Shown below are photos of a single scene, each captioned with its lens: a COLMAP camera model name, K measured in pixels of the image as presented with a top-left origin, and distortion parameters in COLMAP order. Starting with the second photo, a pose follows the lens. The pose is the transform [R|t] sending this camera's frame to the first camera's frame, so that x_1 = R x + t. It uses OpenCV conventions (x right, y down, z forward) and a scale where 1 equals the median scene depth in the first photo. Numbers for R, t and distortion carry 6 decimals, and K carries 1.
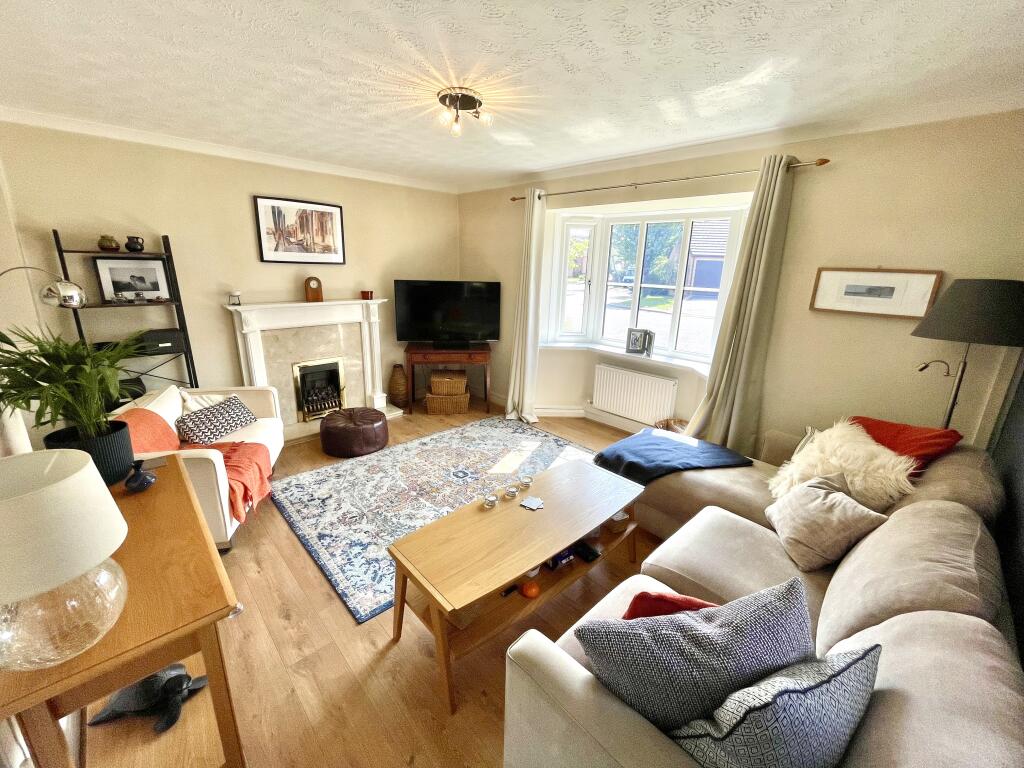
lens RADIAL K [[415.5, 0, 510.6], [0, 415.5, 380.6], [0, 0, 1]] dist [0.000162, -0.000223]
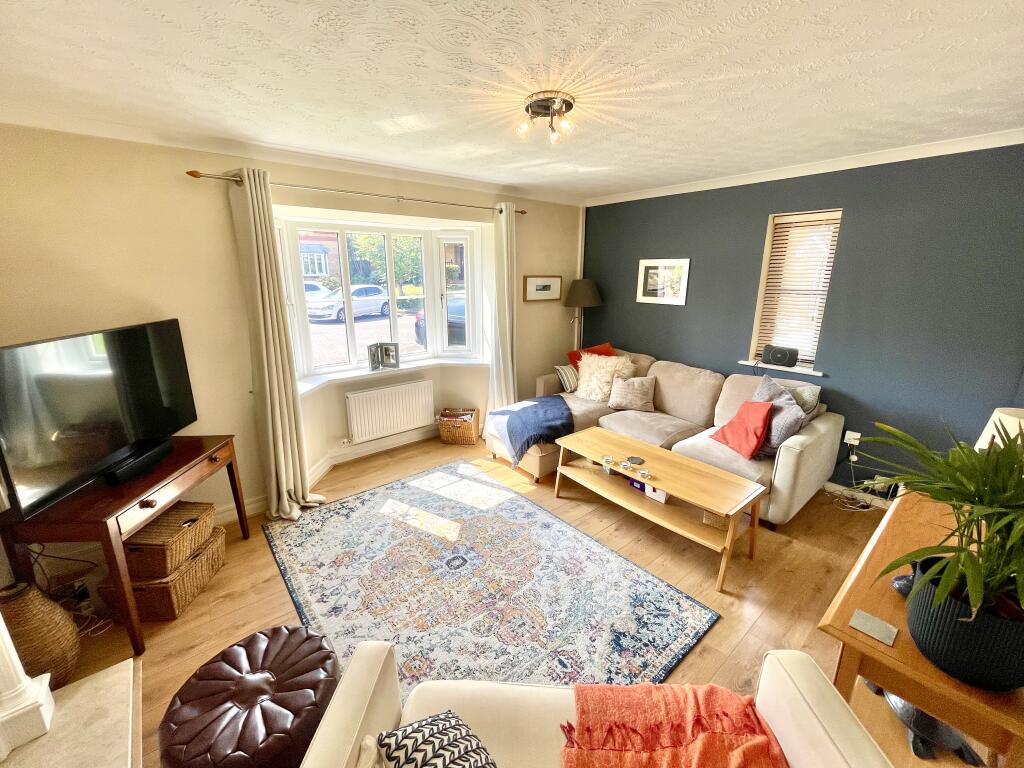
lens RADIAL K [[415.5, 0, 510.0], [0, 415.5, 382.4], [0, 0, 1]] dist [0.000162, -0.000223]
pose [[0.066384, -0.282821, 0.956873, -0.941088], [0.274459, 0.927171, 0.255001, -0.309356], [-0.959305, 0.245694, 0.139172, 0.905717]]
